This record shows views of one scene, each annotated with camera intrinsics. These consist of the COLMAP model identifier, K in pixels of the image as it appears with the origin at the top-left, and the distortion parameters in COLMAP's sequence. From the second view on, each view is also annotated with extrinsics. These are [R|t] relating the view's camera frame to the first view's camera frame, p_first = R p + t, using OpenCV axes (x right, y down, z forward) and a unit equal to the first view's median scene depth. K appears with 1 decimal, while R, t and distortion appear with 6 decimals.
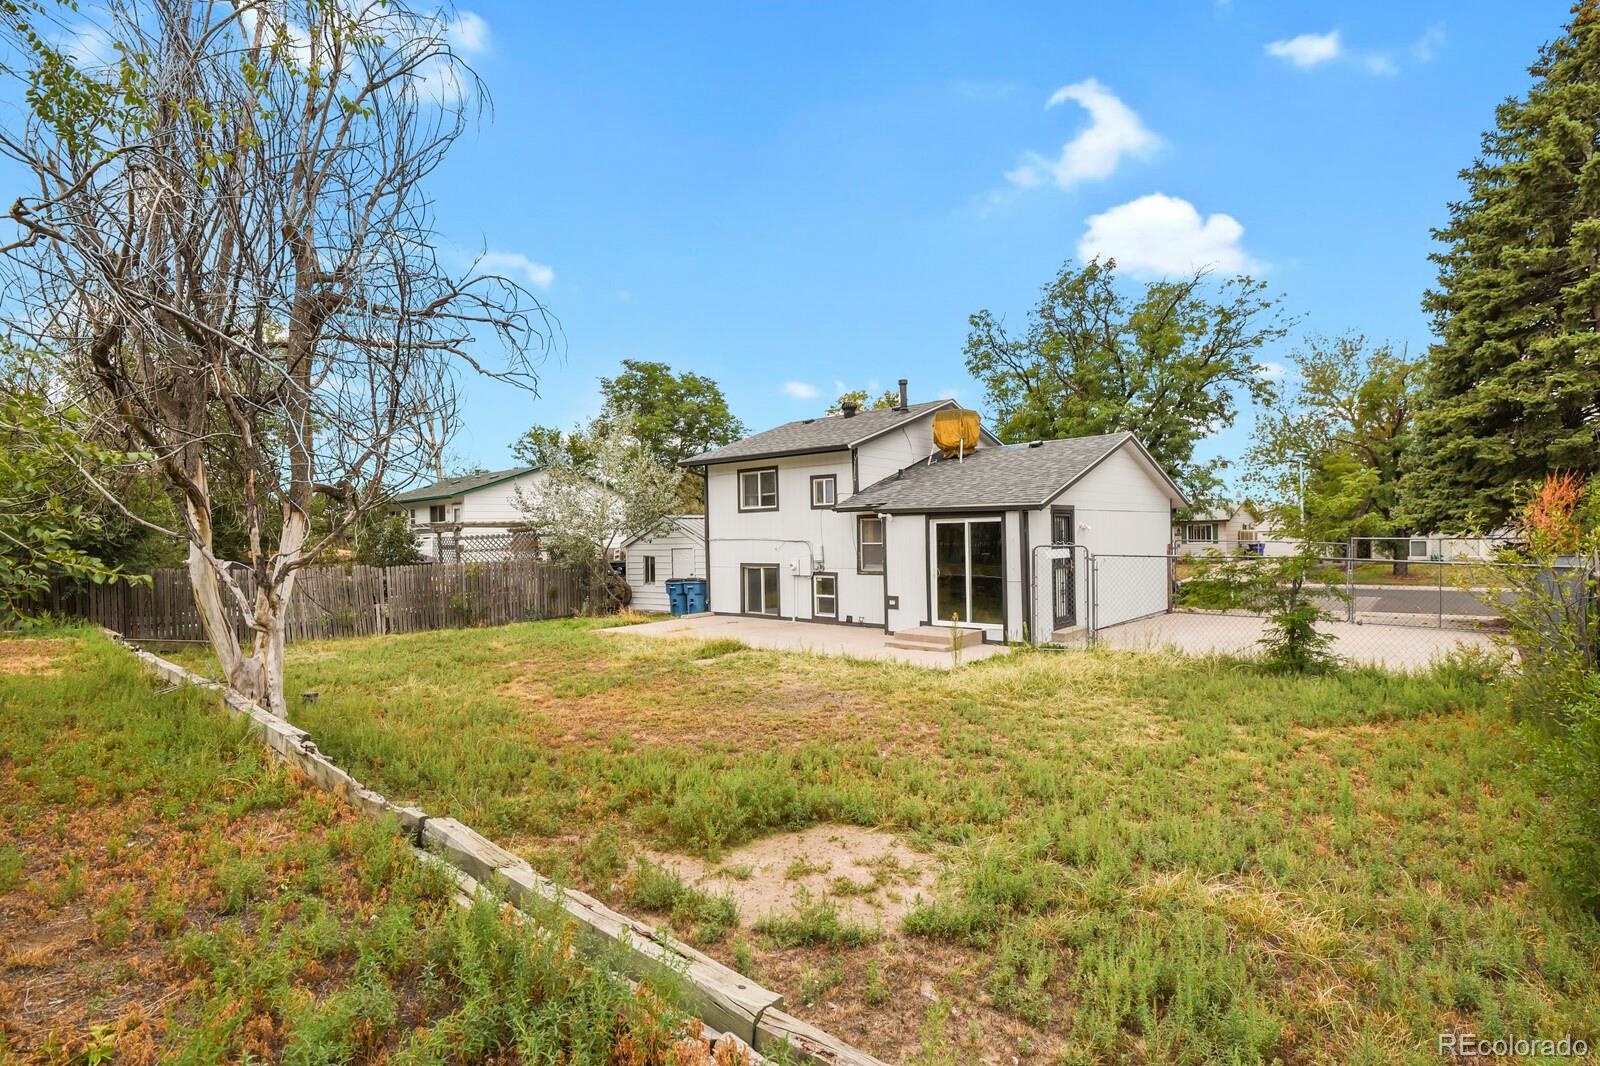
lens RADIAL K [[781.2, 0, 802.6], [0, 781.2, 535.9], [0, 0, 1]] dist [-0.005139, -0.004690]
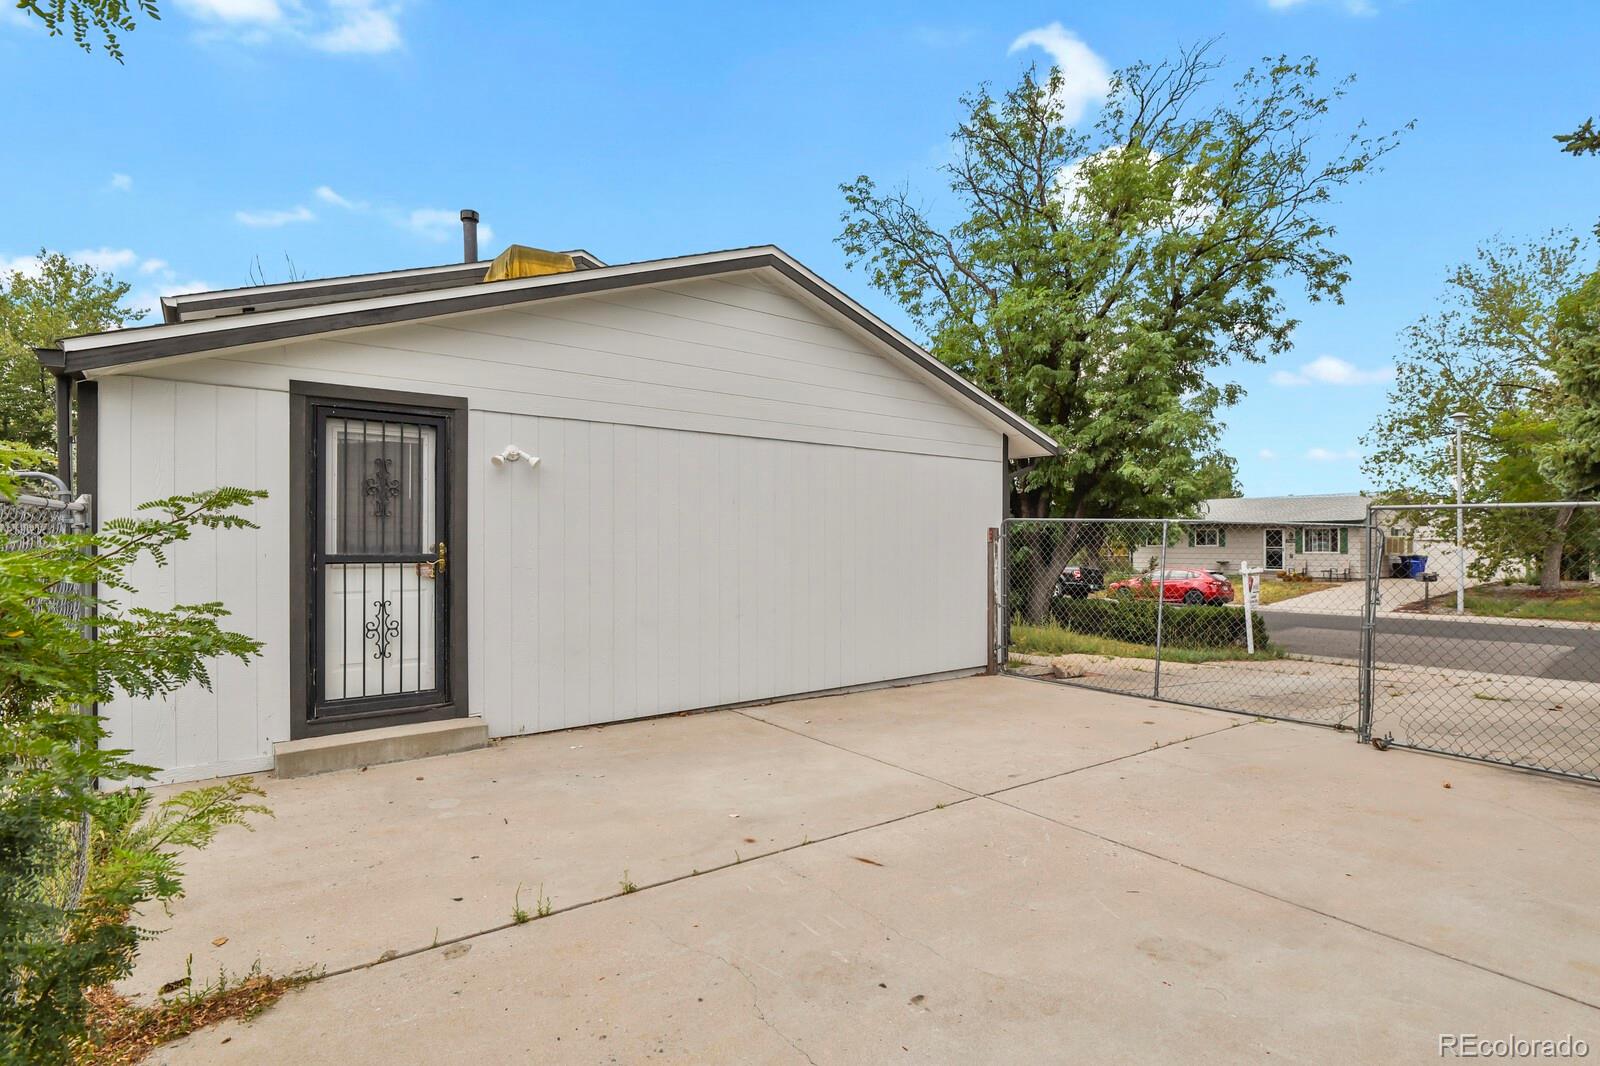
lens RADIAL K [[781.2, 0, 802.6], [0, 781.2, 535.9], [0, 0, 1]] dist [-0.005139, -0.004690]
pose [[0.981463, 0.018090, -0.190798, 0.556248], [-0.019801, 0.999779, -0.007063, 0.025782], [0.190628, 0.010710, 0.981604, 0.637556]]
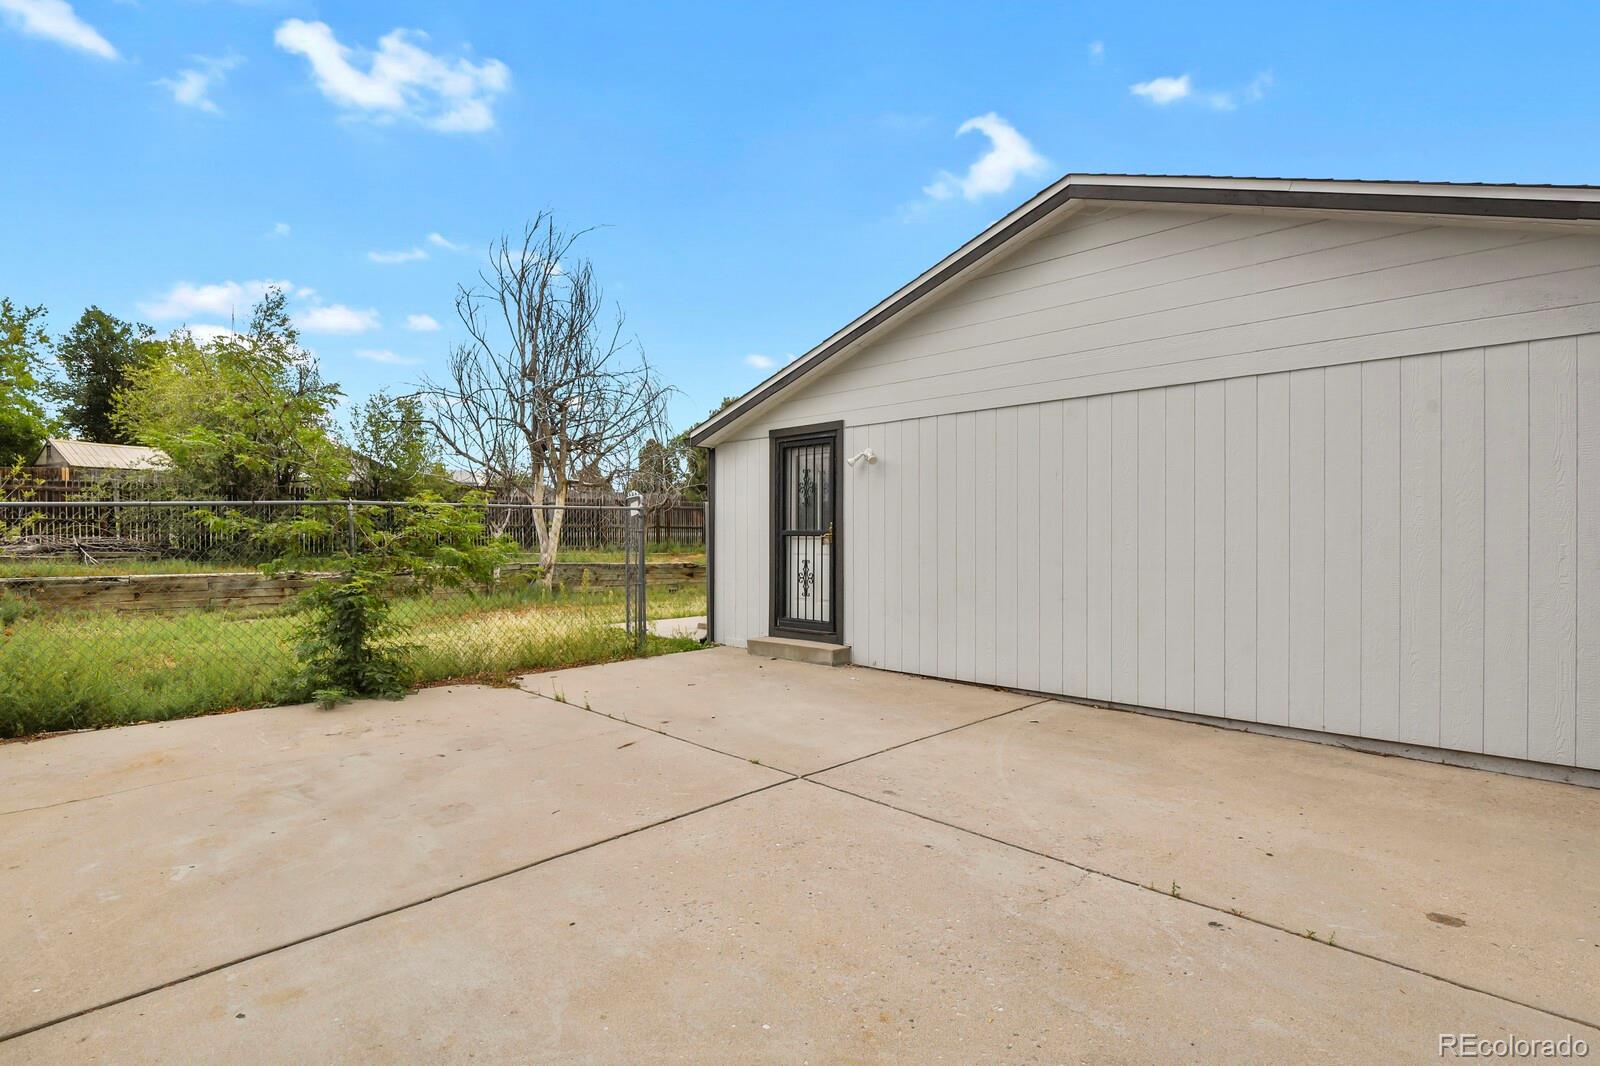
lens RADIAL K [[781.2, 0, 802.6], [0, 781.2, 535.9], [0, 0, 1]] dist [-0.005139, -0.004690]
pose [[-0.037274, 0.016517, -0.999169, 0.875615], [-0.002811, 0.999858, 0.016633, 0.030393], [0.999301, 0.003428, -0.037223, 0.985281]]
